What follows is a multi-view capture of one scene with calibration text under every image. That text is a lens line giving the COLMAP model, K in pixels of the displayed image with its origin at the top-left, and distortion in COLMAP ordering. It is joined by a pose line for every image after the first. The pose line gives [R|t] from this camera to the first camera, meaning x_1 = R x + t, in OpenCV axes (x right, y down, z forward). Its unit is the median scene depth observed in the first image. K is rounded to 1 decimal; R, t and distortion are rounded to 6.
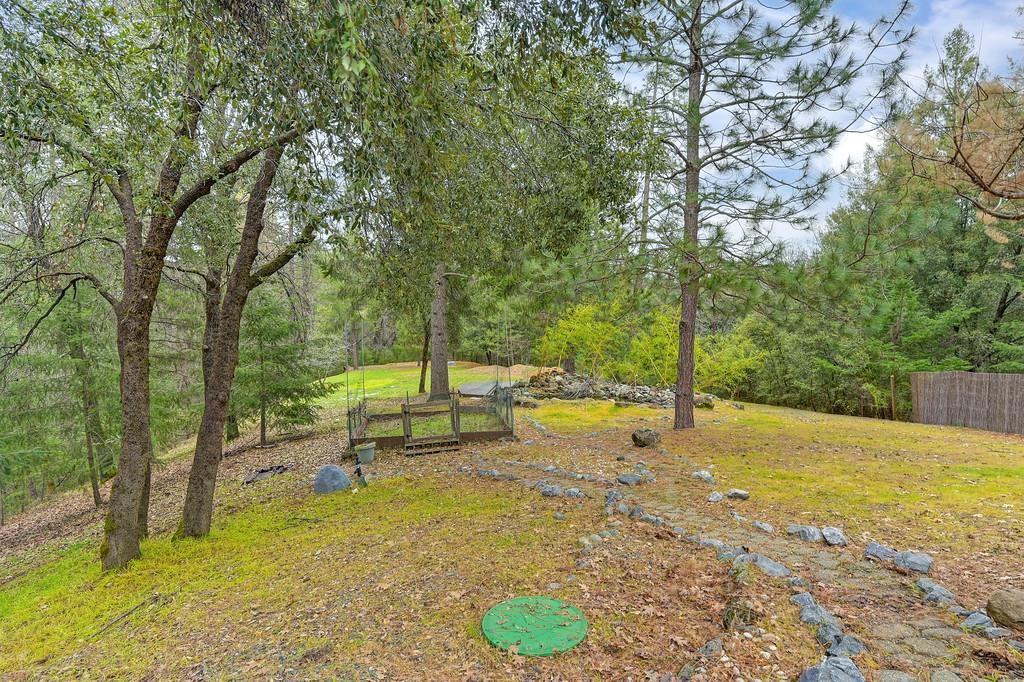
lens RADIAL K [[471.1, 0, 512.0], [0, 471.1, 341.0], [0, 0, 1]] dist [0.000349, -0.000184]
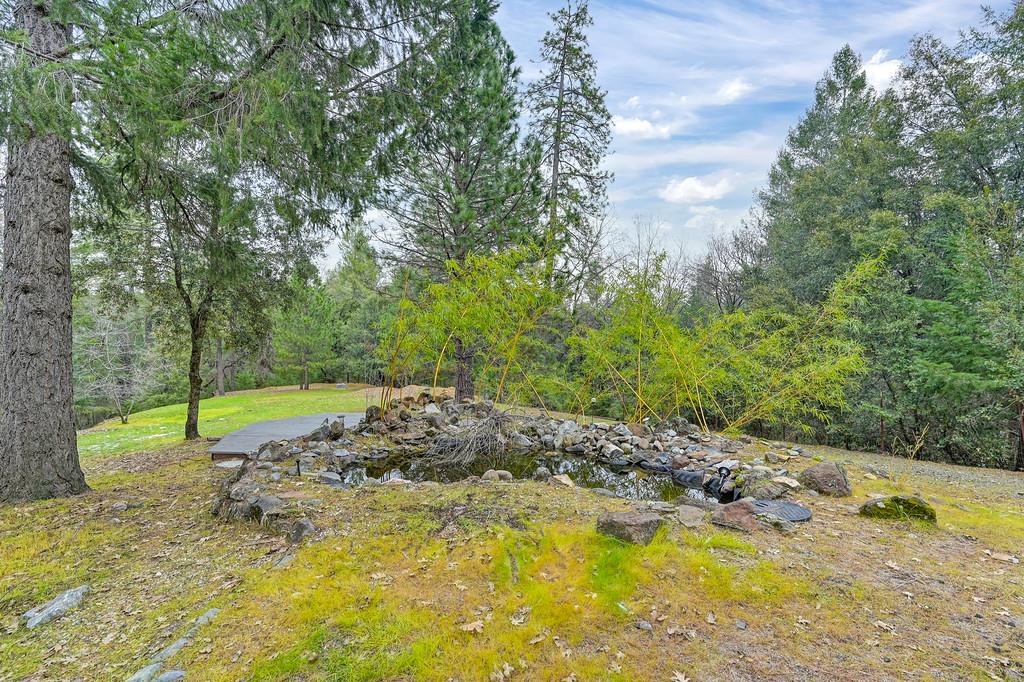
lens RADIAL K [[471.1, 0, 512.0], [0, 471.1, 341.0], [0, 0, 1]] dist [0.000349, -0.000184]
pose [[0.978950, -0.000019, 0.204102, 0.074284], [0.008769, 0.999080, -0.041969, 0.027610], [-0.203913, 0.042875, 0.978050, 0.471772]]
